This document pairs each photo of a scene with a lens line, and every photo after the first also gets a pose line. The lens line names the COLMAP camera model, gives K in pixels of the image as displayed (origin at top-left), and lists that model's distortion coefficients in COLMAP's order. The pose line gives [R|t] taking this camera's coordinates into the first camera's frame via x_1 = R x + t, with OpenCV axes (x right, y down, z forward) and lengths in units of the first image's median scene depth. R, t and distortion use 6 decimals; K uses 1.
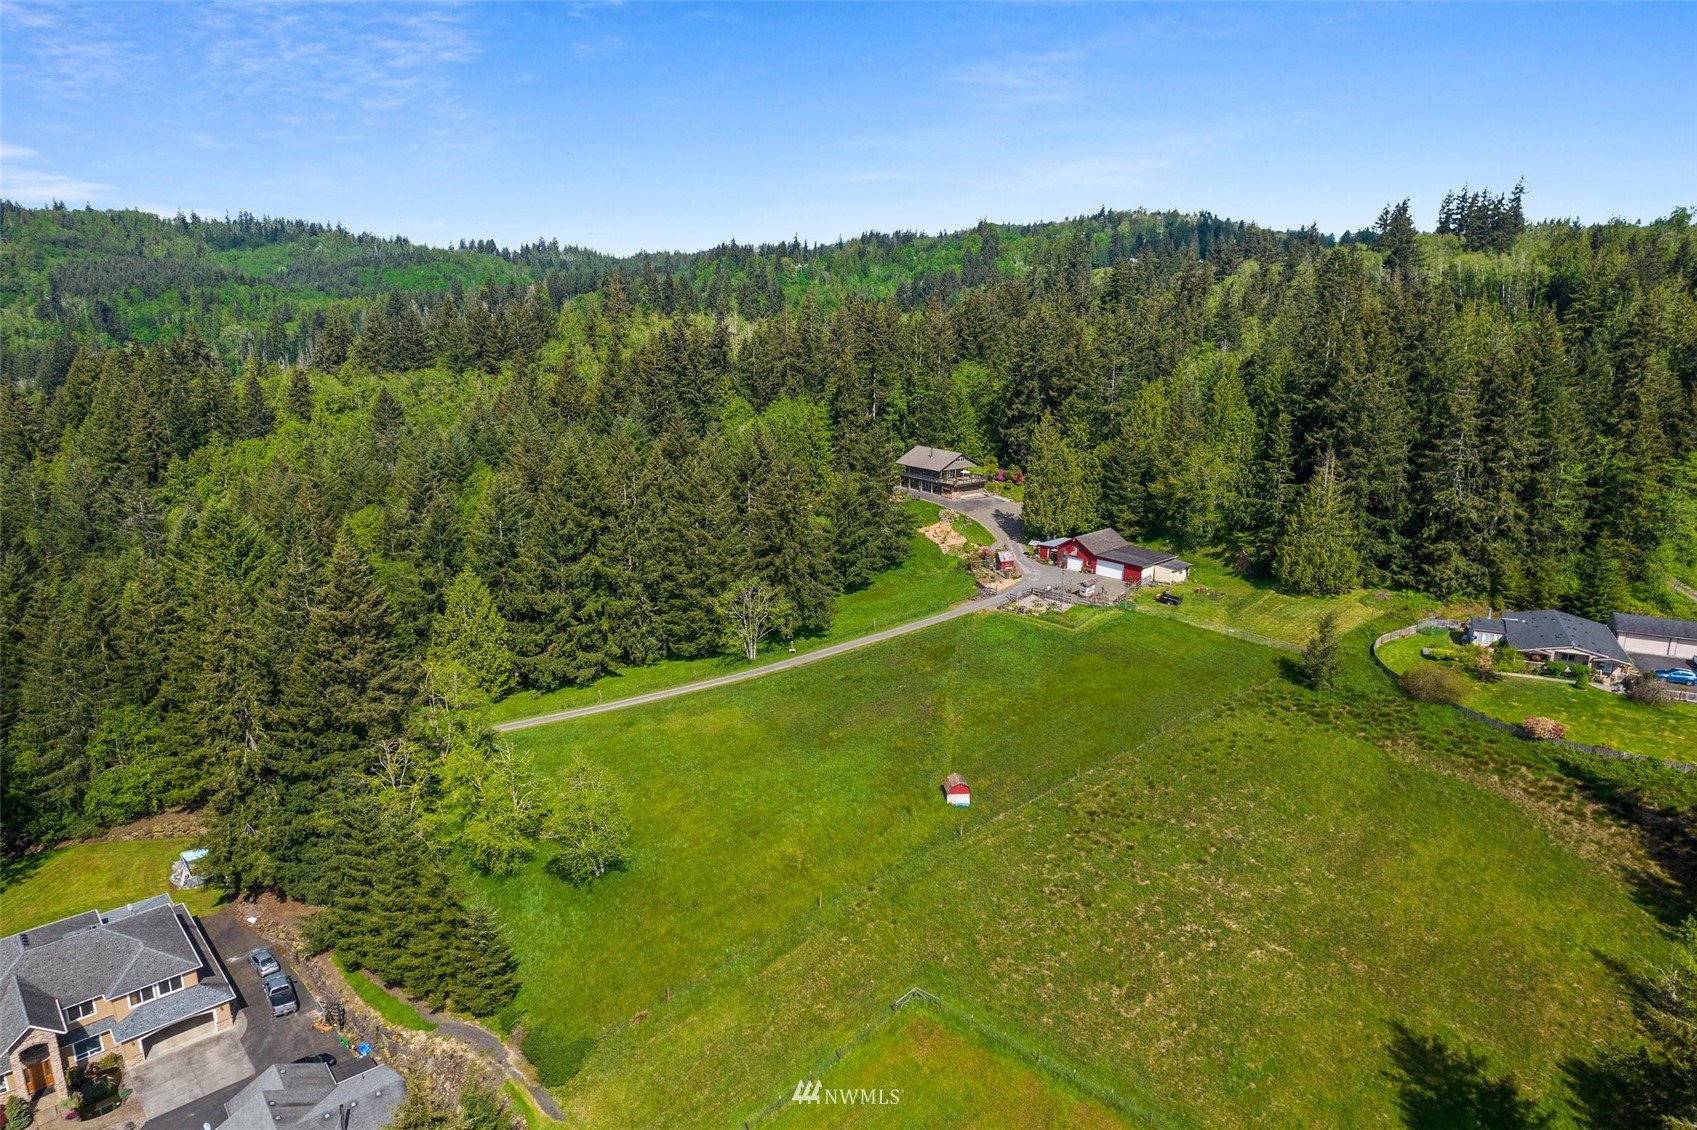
lens RADIAL K [[1078.4, 0, 848.5], [0, 1078.4, 565.0], [0, 0, 1]] dist [-0.083336, 0.065097]
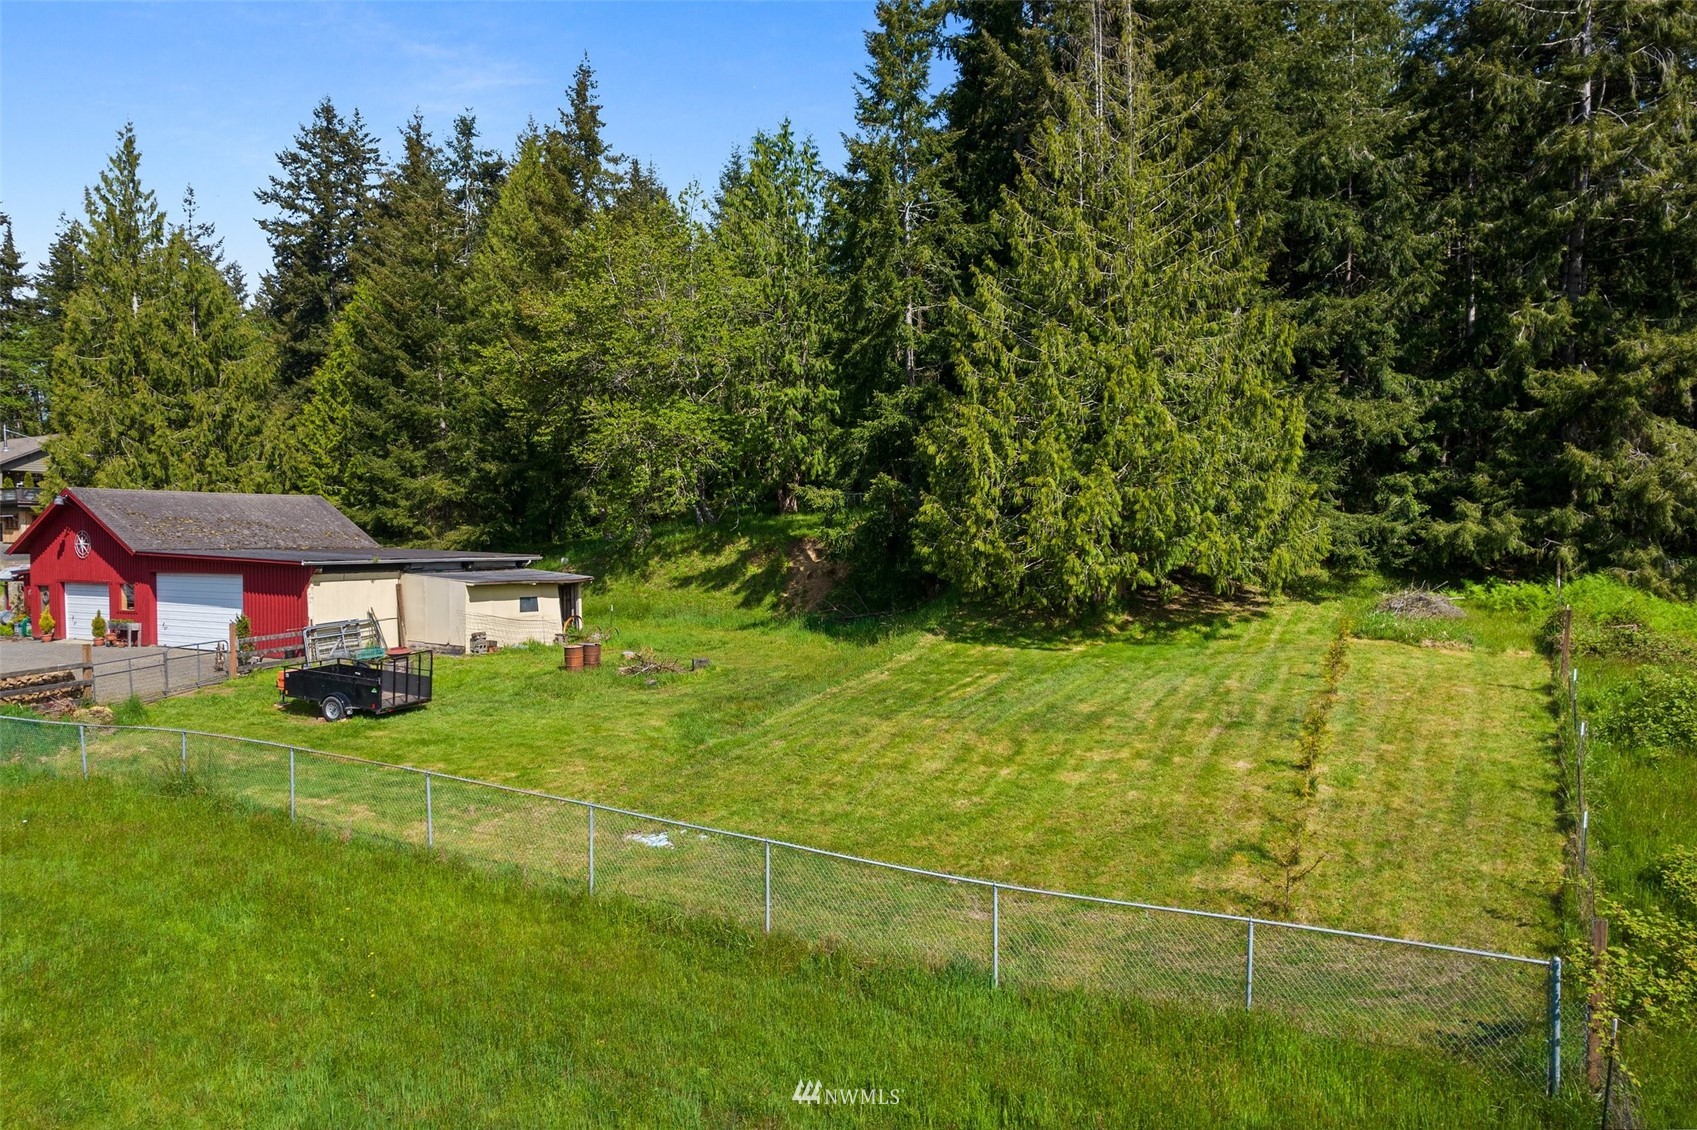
lens RADIAL K [[1078.4, 0, 848.5], [0, 1078.4, 565.0], [0, 0, 1]] dist [-0.083336, 0.065097]
pose [[0.942312, -0.013974, 0.334444, 0.297130], [0.087476, 0.974689, -0.205742, 0.050196], [-0.323104, 0.223129, 0.919683, 0.769157]]
